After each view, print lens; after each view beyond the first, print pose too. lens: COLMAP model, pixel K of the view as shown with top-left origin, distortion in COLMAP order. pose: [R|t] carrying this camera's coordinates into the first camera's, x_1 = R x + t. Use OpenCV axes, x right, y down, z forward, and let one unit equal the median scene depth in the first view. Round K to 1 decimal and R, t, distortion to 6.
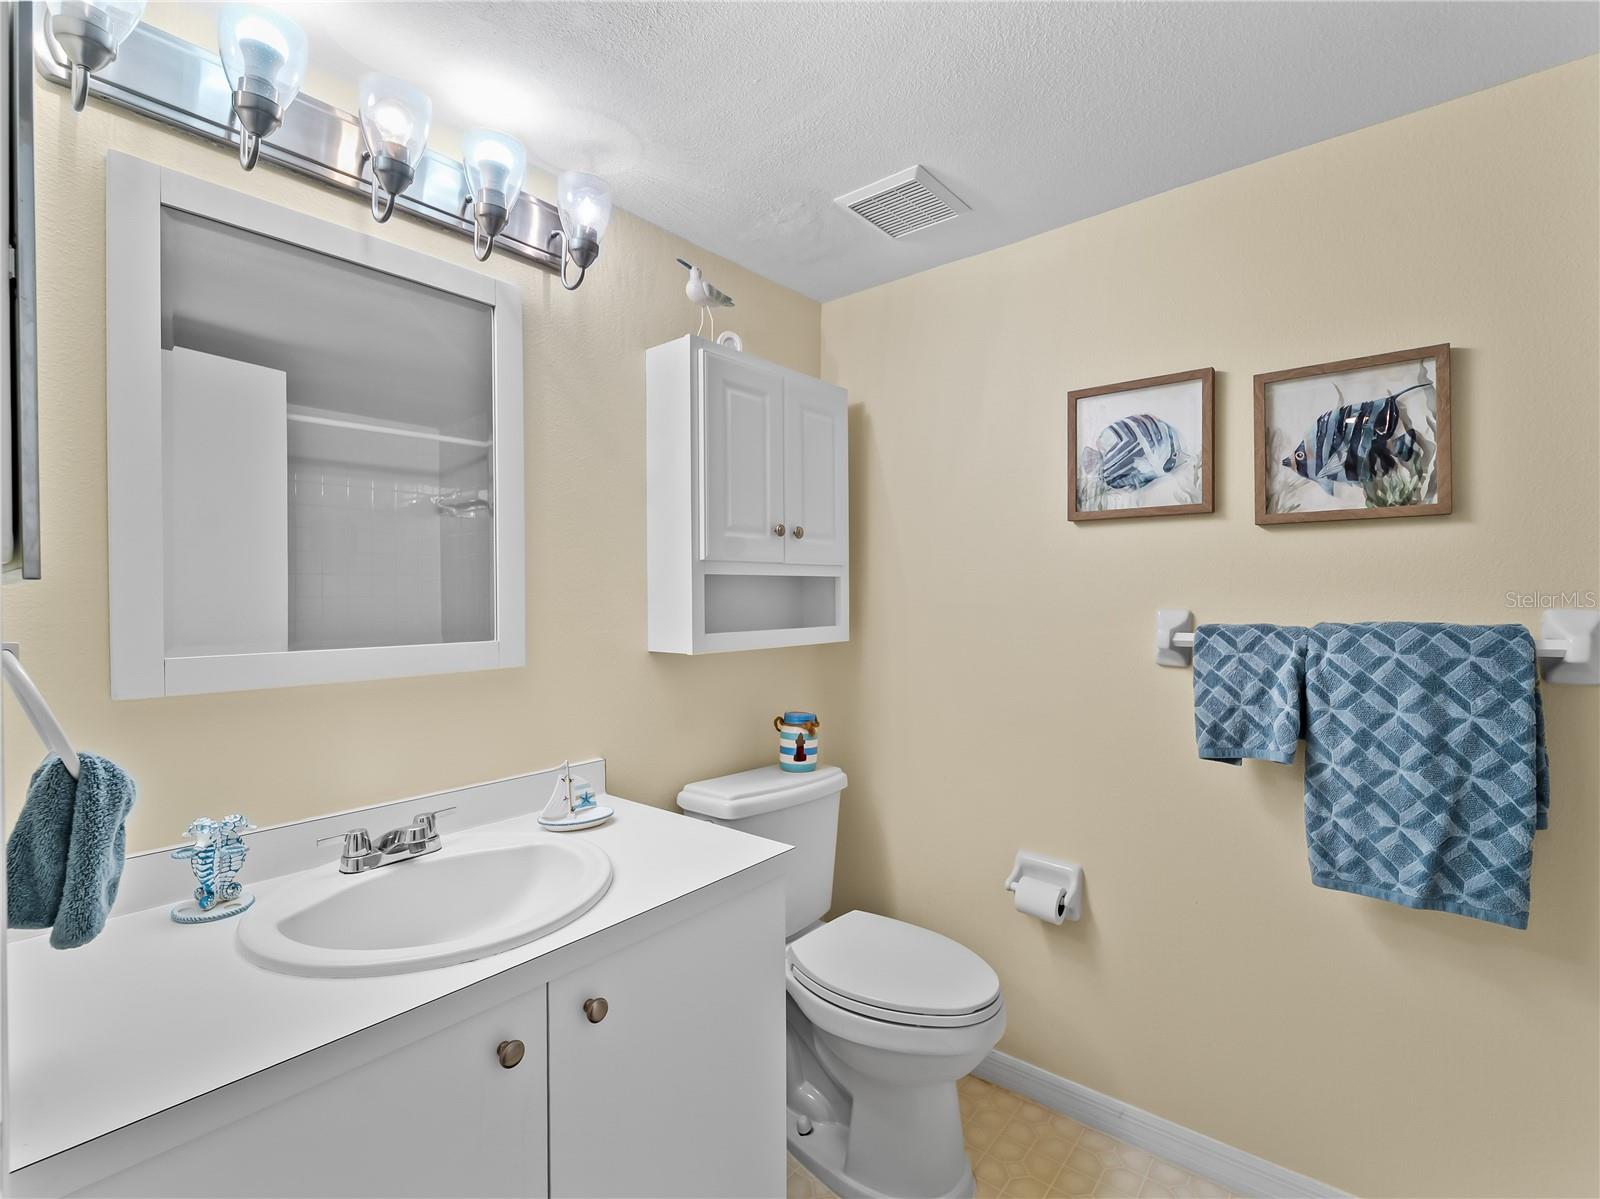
lens RADIAL K [[747.9, 0, 800.0], [0, 747.9, 599.5], [0, 0, 1]] dist [-0.002342, -0.000508]
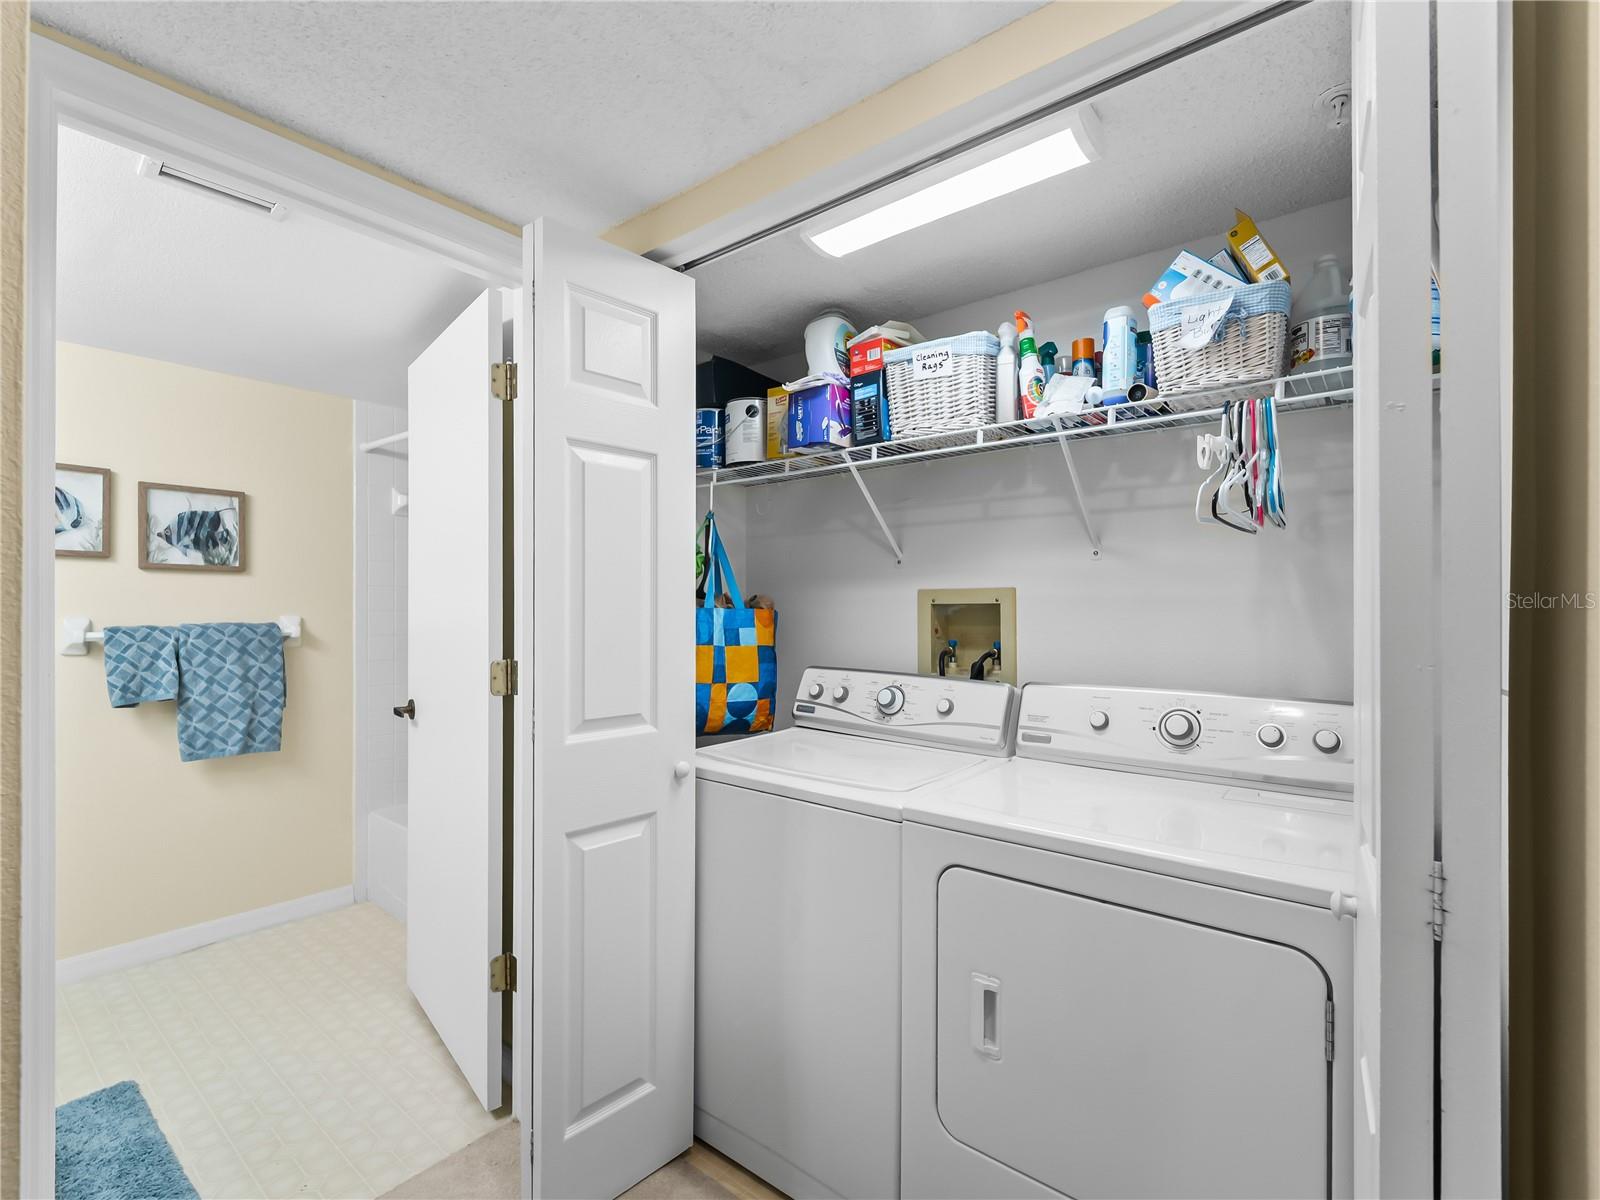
lens RADIAL K [[726.8, 0, 804.4], [0, 726.8, 609.1], [0, 0, 1]] dist [-0.000628, -0.001447]
pose [[-0.014208, 0.005718, 0.999883, -1.187365], [0.002805, 0.999980, -0.005679, 0.008673], [-0.999895, 0.002724, -0.014223, -0.555344]]
